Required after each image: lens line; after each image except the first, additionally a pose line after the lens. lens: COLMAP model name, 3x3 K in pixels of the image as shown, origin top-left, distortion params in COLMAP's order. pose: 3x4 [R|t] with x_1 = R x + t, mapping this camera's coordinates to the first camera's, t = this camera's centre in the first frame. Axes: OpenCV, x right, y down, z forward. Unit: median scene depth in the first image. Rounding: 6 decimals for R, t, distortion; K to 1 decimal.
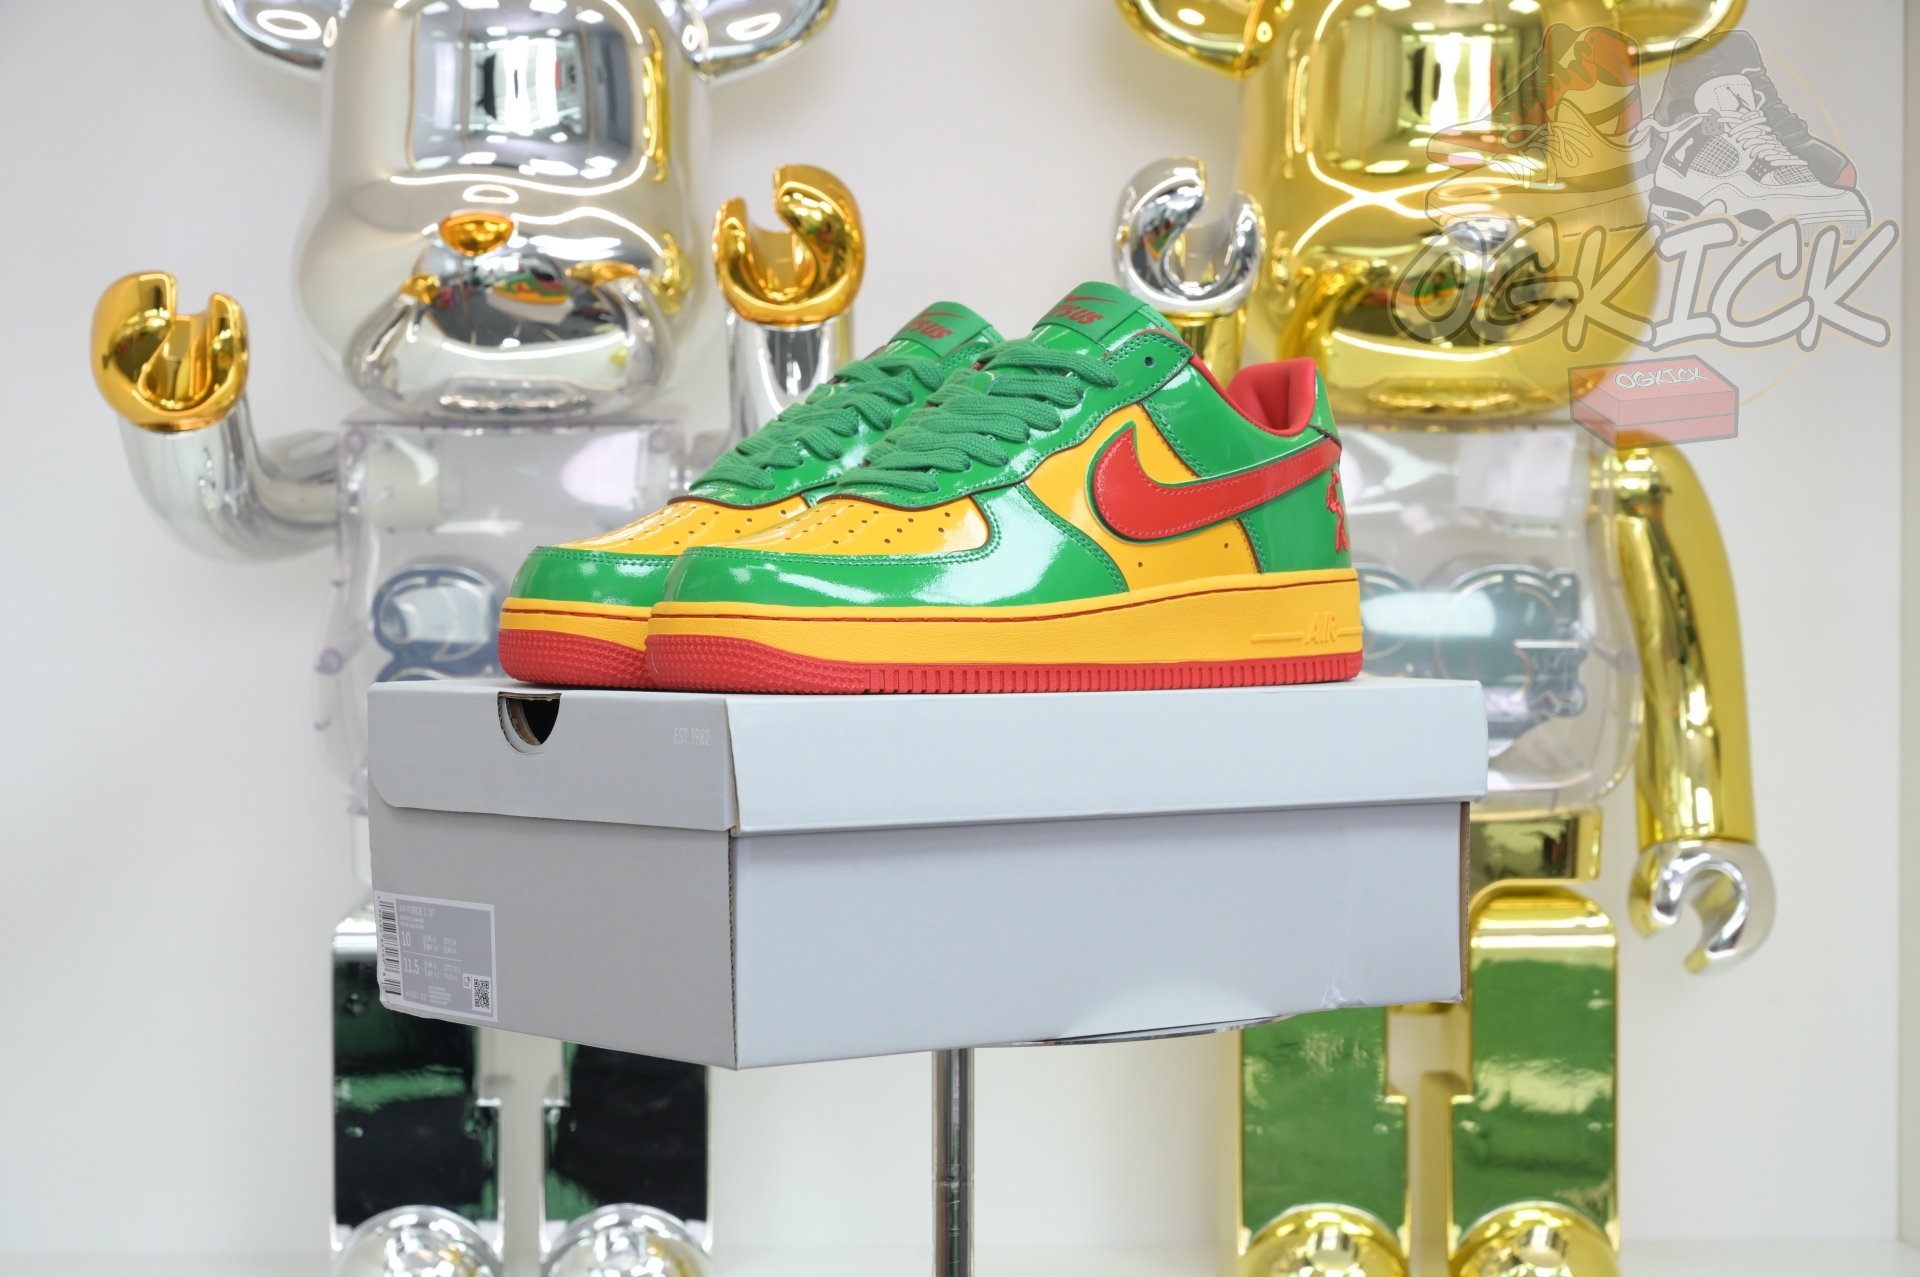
lens RADIAL K [[3799.7, 0, 960.0], [0, 3799.7, 638.5], [0, 0, 1]] dist [-0.030785, 0.233449]
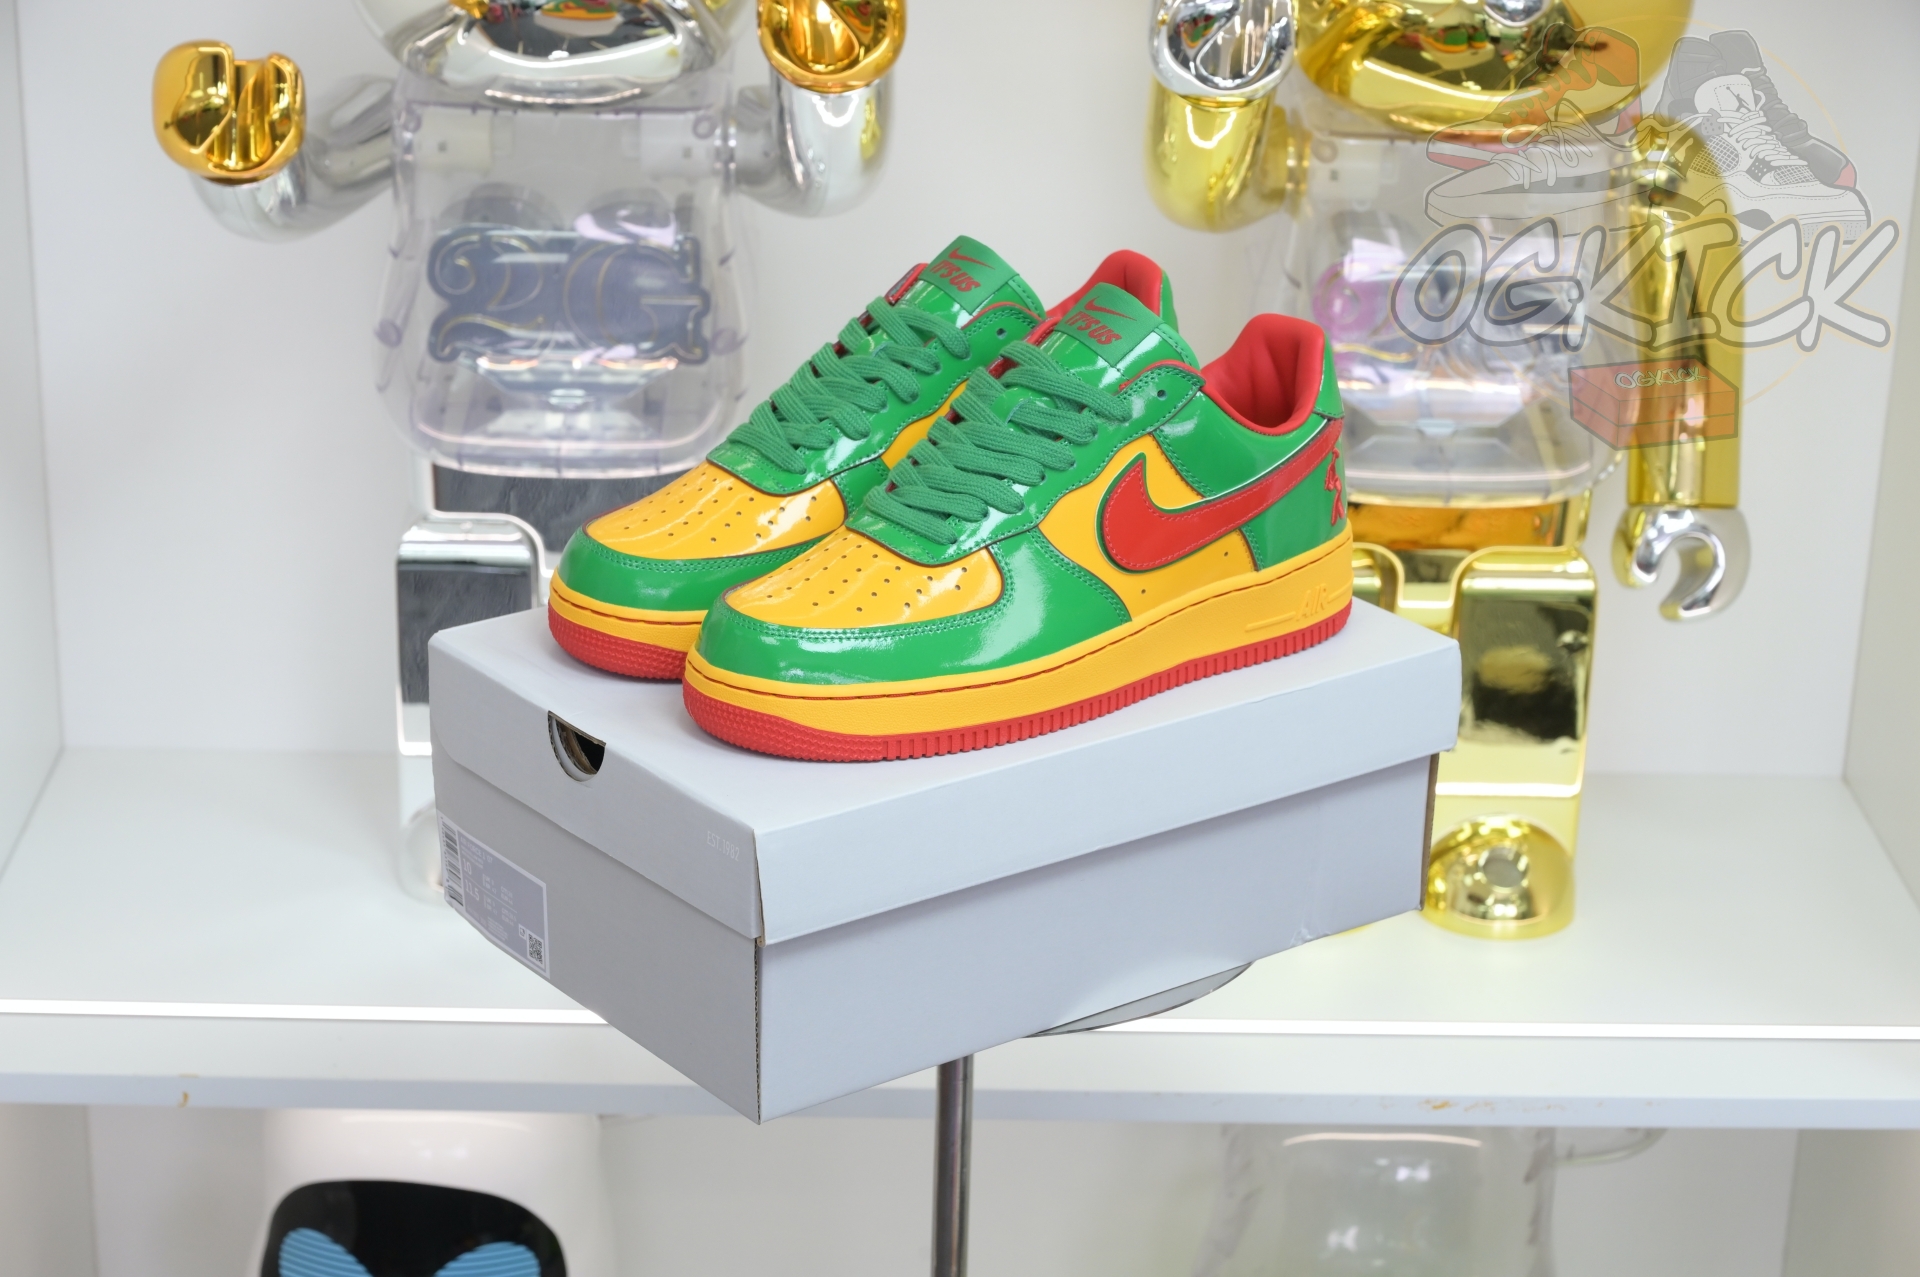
lens RADIAL K [[3799.7, 0, 960.0], [0, 3799.7, 638.5], [0, 0, 1]] dist [-0.030785, 0.233449]
pose [[0.999377, 0.033737, -0.010345, 0.005368], [-0.028000, 0.936564, 0.349377, -0.286986], [0.021476, -0.348870, 0.936925, -0.009994]]
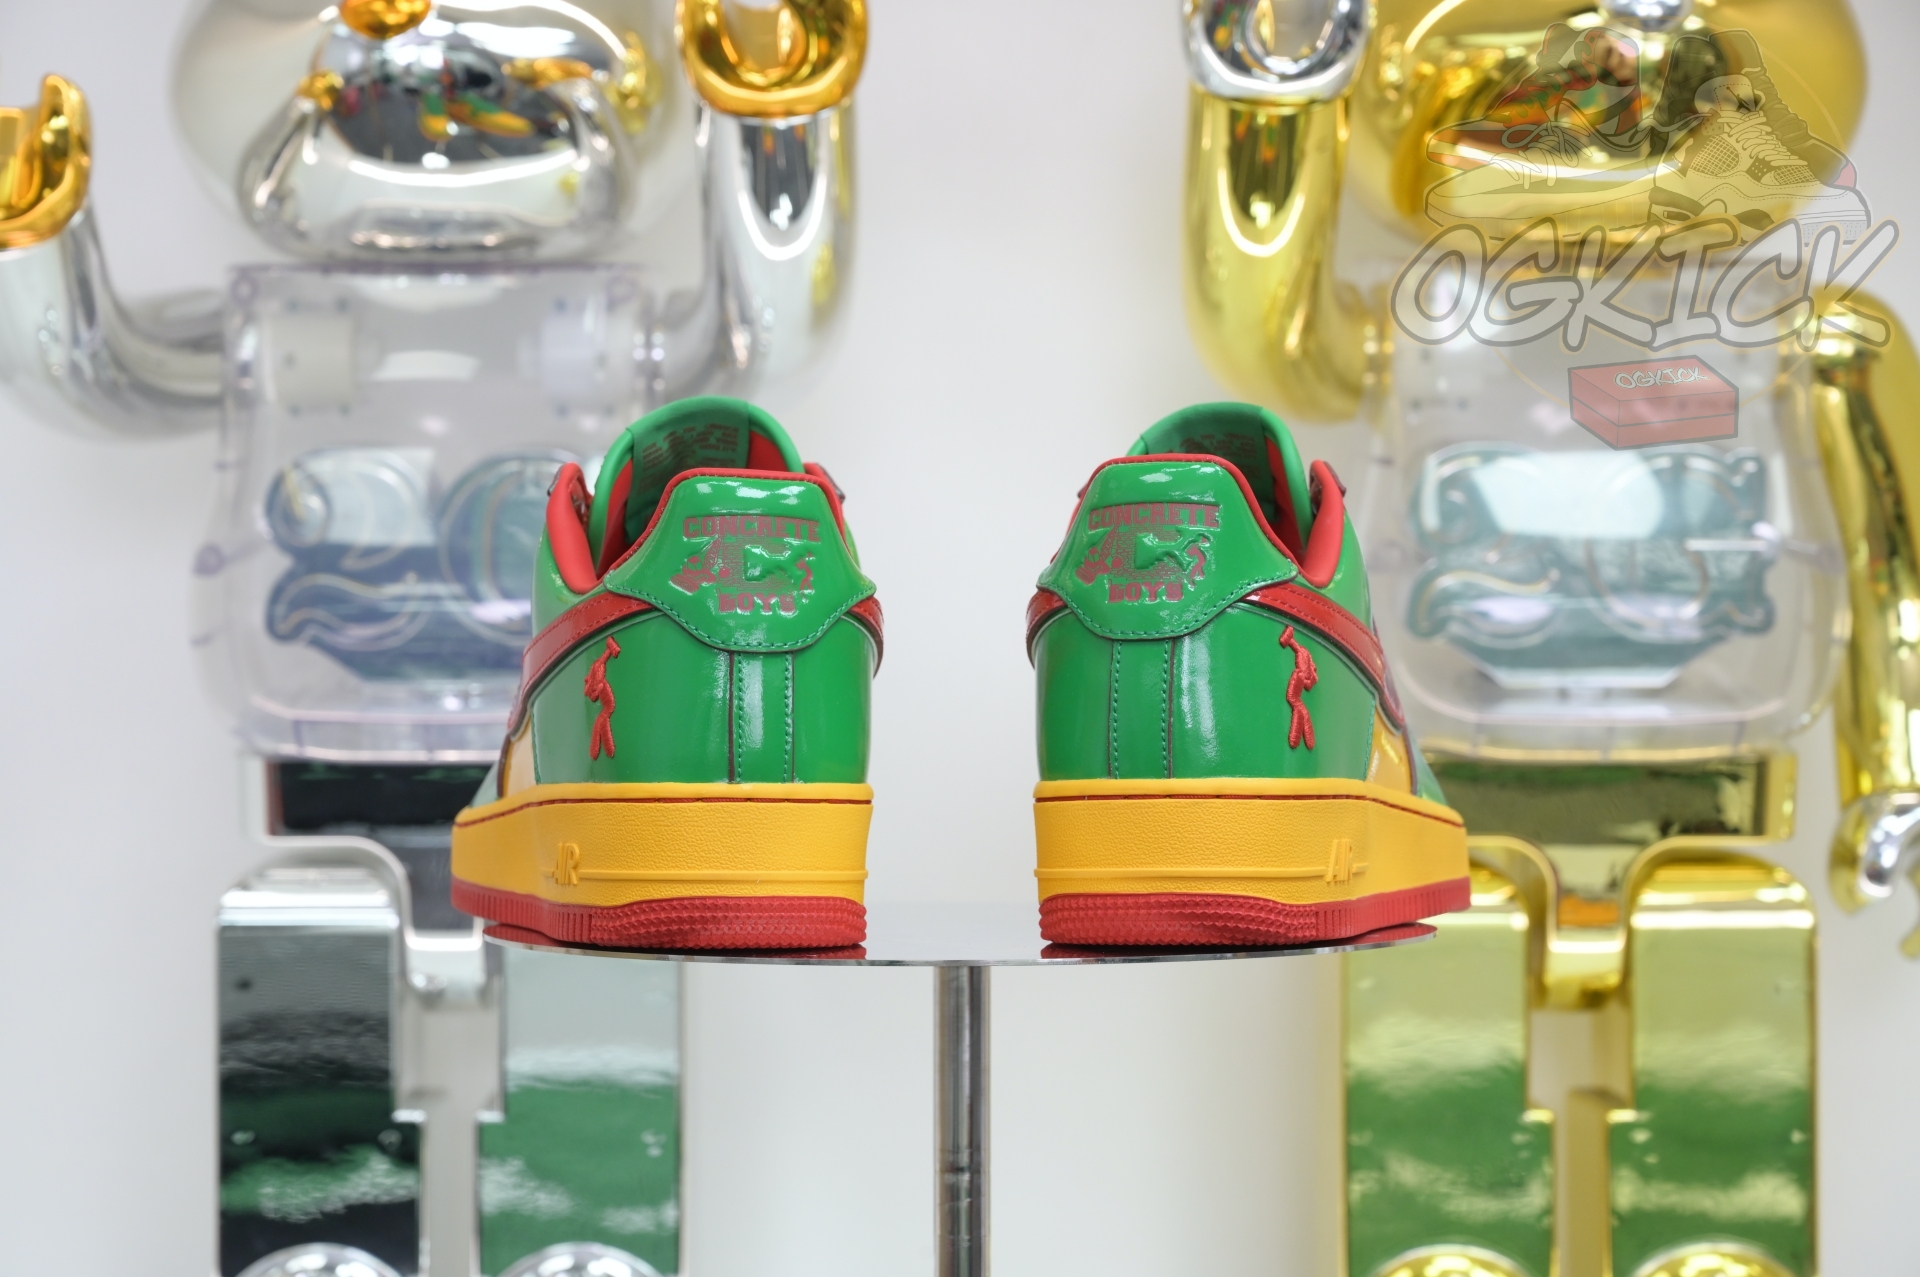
lens RADIAL K [[3819.4, 0, 960.0], [0, 3819.4, 638.5], [0, 0, 1]] dist [0.000231, 0.138389]
pose [[0.999721, -0.000119, -0.023607, 0.012320], [-0.000685, 0.999419, -0.034073, 0.050314], [0.023597, 0.034080, 0.999141, 0.196465]]
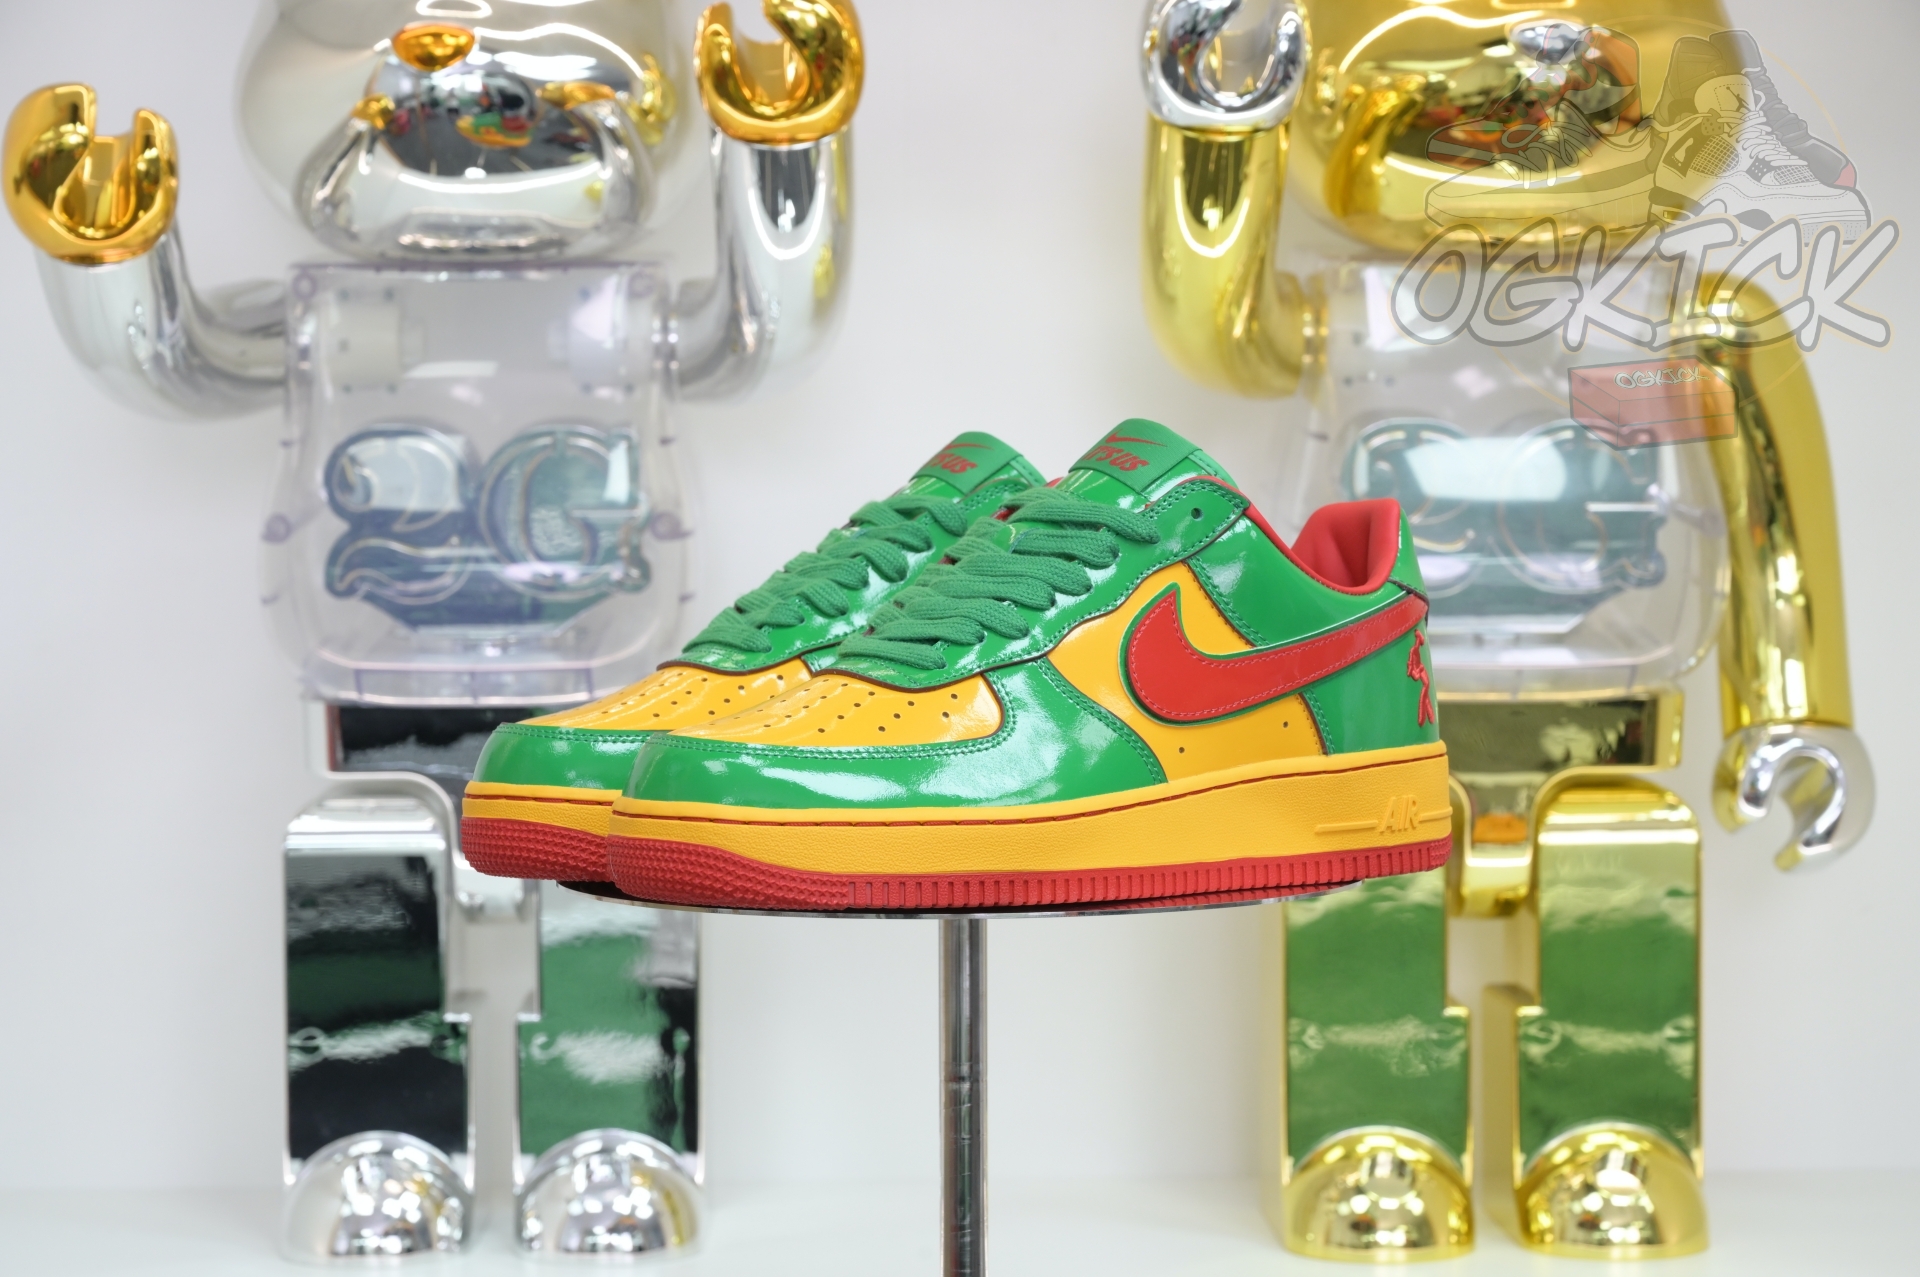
lens RADIAL K [[3799.7, 0, 960.0], [0, 3799.7, 638.5], [0, 0, 1]] dist [-0.030785, 0.233449]
pose [[0.999966, -0.003737, -0.007415, 0.003491], [0.003778, 0.999977, 0.005561, 0.027969], [0.007394, -0.005589, 0.999957, 0.096736]]
